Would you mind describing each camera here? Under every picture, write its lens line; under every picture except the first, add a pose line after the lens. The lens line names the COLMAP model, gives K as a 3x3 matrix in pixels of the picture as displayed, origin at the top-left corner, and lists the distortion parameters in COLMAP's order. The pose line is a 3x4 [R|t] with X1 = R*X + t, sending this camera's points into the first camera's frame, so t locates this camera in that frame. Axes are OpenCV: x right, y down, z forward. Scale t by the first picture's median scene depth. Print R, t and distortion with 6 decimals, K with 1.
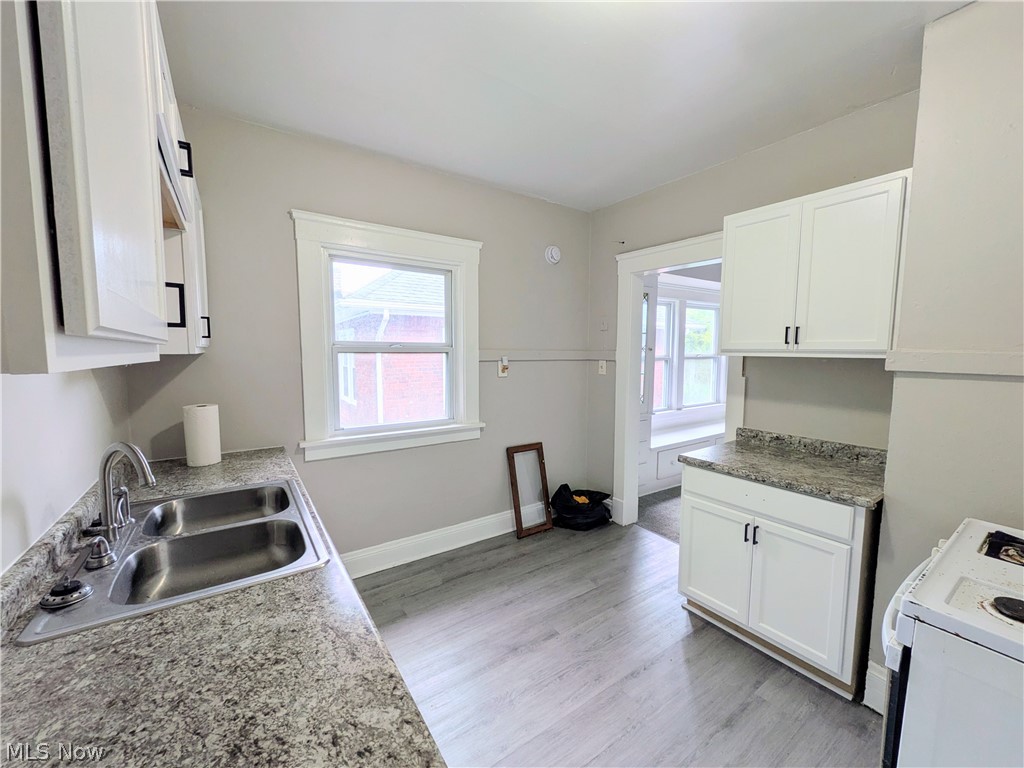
lens RADIAL K [[404.3, 0, 509.2], [0, 404.3, 385.8], [0, 0, 1]] dist [0.000056, -0.000010]
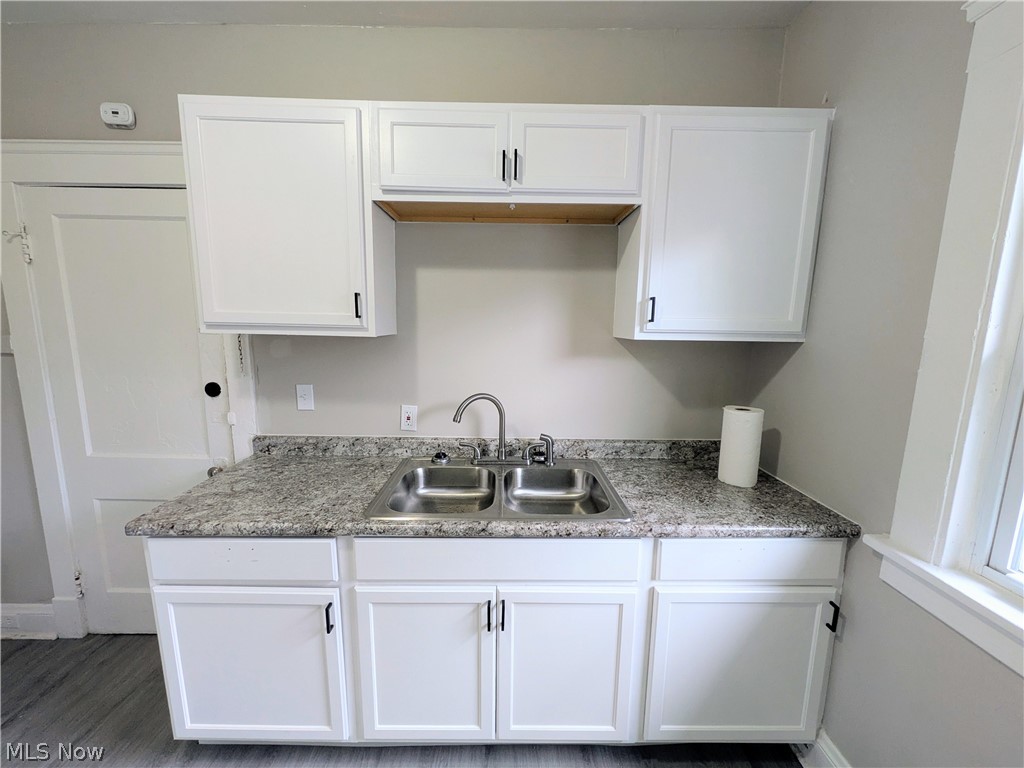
lens RADIAL K [[404.3, 0, 509.2], [0, 404.3, 385.8], [0, 0, 1]] dist [0.000056, -0.000010]
pose [[-0.559048, 0.115284, -0.821082, 0.136549], [-0.088383, 0.976359, 0.197262, -0.120116], [0.824411, 0.182849, -0.535642, 1.169465]]
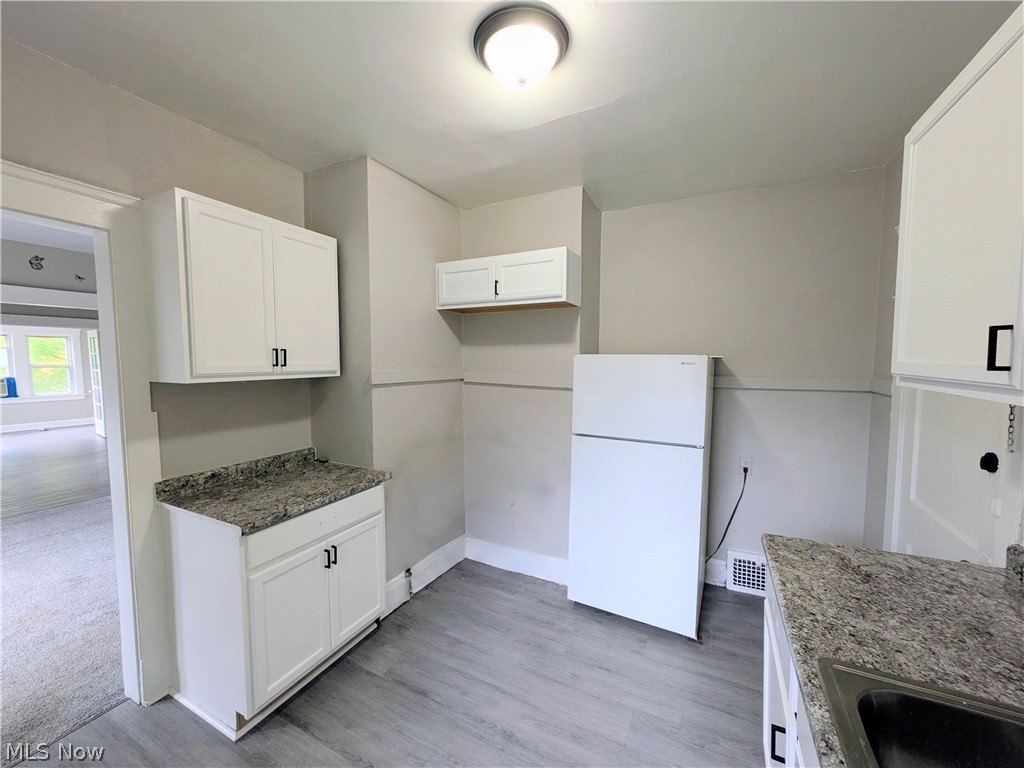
lens RADIAL K [[404.3, 0, 509.2], [0, 404.3, 385.8], [0, 0, 1]] dist [0.000056, -0.000010]
pose [[-0.484356, -0.060939, 0.872746, -0.504493], [0.078292, 0.990549, 0.112615, -0.142430], [-0.871361, 0.122875, -0.475007, 1.138515]]
